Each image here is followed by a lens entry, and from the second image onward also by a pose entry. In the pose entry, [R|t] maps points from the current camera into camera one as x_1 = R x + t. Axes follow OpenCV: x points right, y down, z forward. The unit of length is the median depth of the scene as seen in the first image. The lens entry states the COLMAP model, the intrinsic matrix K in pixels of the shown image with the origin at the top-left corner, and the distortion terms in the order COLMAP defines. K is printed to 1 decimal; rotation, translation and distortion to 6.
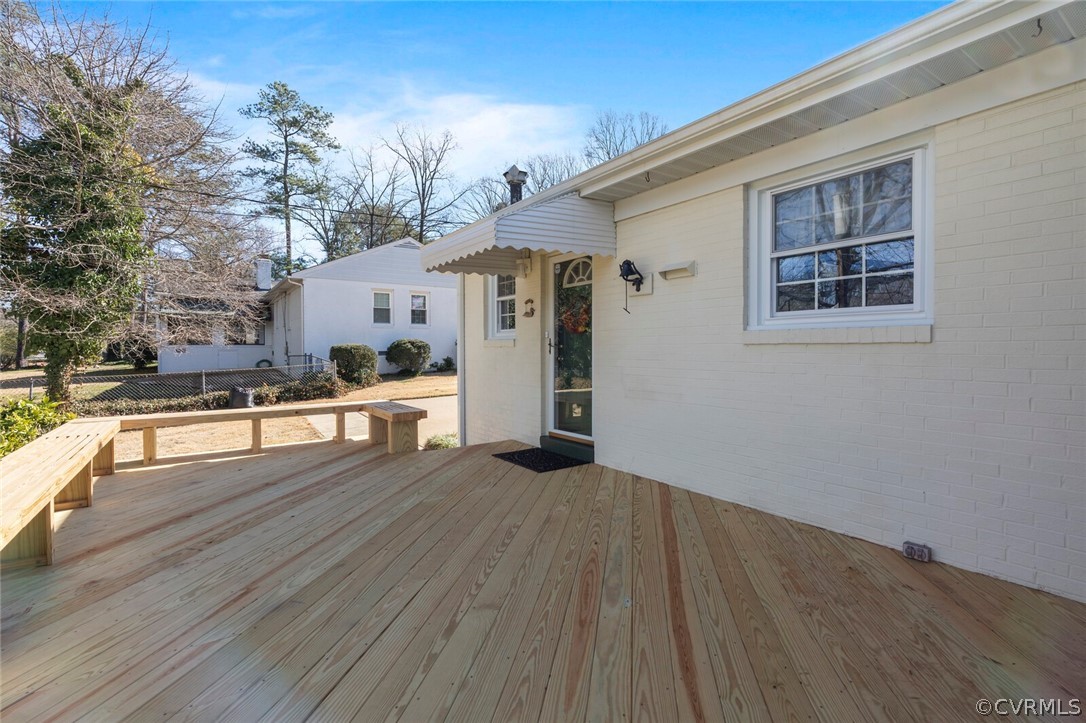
lens RADIAL K [[490.7, 0, 543.0], [0, 490.7, 361.5], [0, 0, 1]] dist [-0.000372, 0.000277]
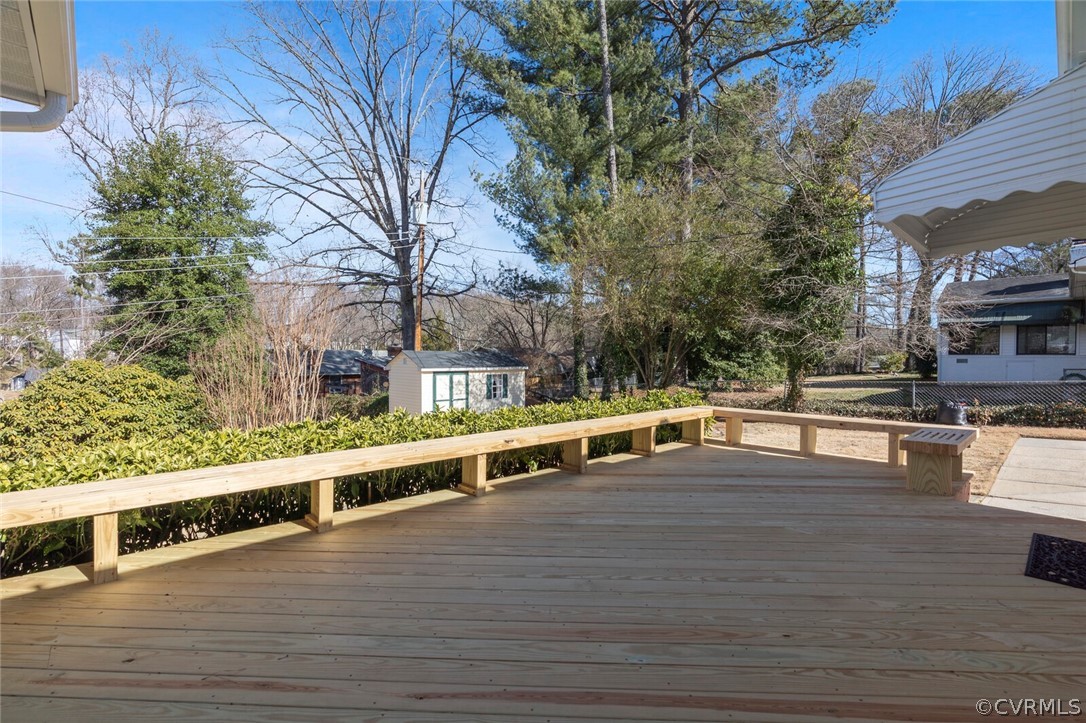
lens RADIAL K [[490.7, 0, 543.0], [0, 490.7, 361.5], [0, 0, 1]] dist [-0.000372, 0.000277]
pose [[0.128781, 0.009071, -0.991632, 0.683602], [-0.029611, 0.999547, 0.005298, -0.014344], [0.991231, 0.028681, 0.128992, 0.498590]]
